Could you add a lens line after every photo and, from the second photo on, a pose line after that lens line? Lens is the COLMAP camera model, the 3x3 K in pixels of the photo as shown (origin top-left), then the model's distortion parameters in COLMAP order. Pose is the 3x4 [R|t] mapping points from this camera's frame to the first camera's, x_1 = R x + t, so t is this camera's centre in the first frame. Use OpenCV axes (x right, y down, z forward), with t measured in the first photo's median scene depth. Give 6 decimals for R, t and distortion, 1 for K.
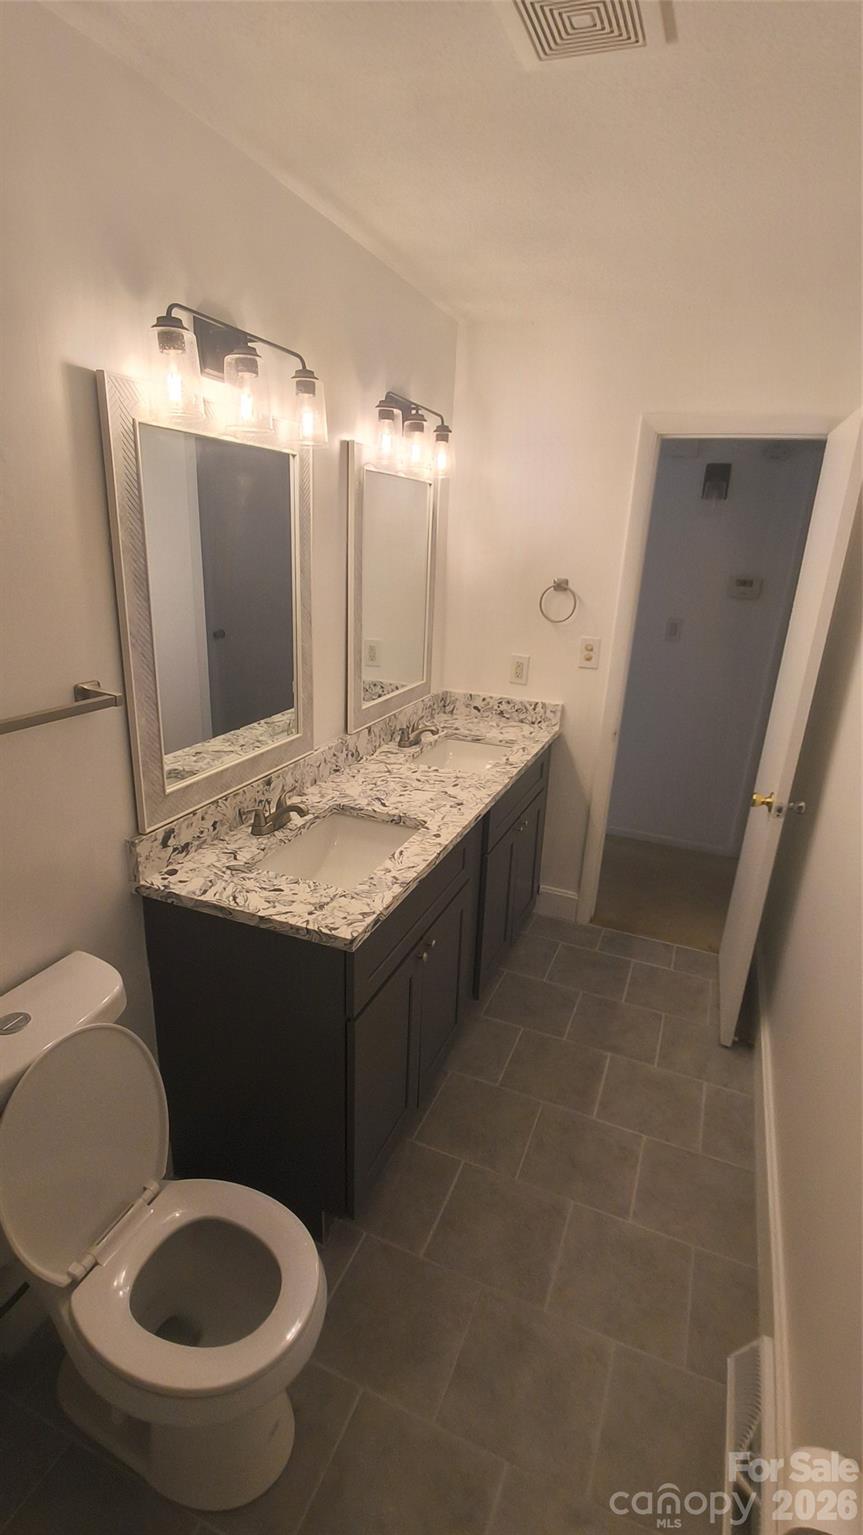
lens RADIAL K [[705.1, 0, 434.1], [0, 705.1, 775.2], [0, 0, 1]] dist [0.011749, -0.016751]
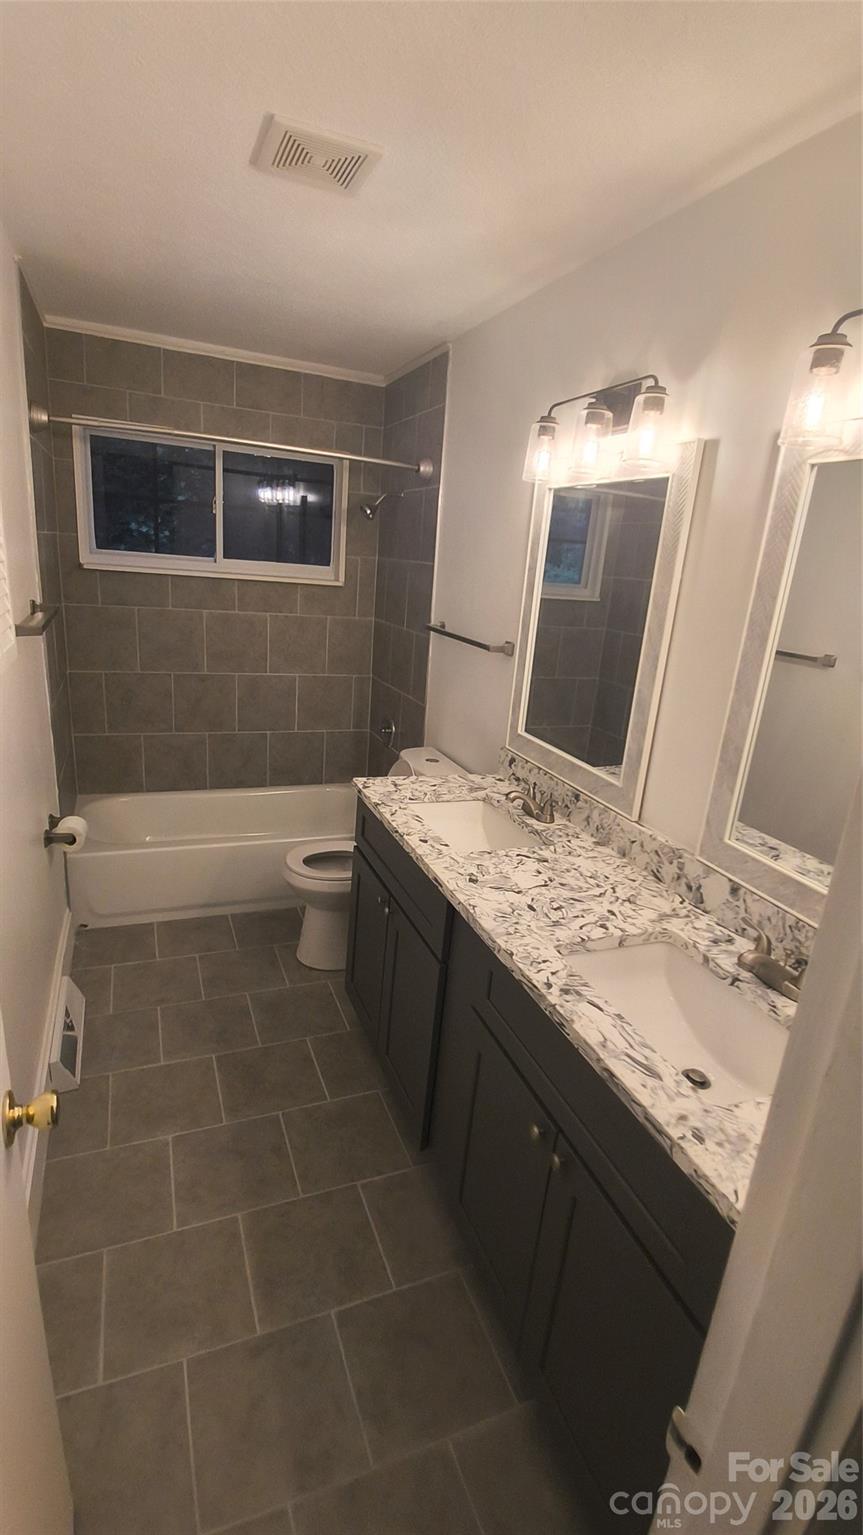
lens RADIAL K [[705.1, 0, 434.1], [0, 705.1, 775.2], [0, 0, 1]] dist [0.011749, -0.016751]
pose [[-0.703720, 0.109532, -0.701984, 0.601258], [-0.338713, 0.816814, 0.467000, -0.404391], [0.624541, 0.566408, -0.537708, 1.324293]]
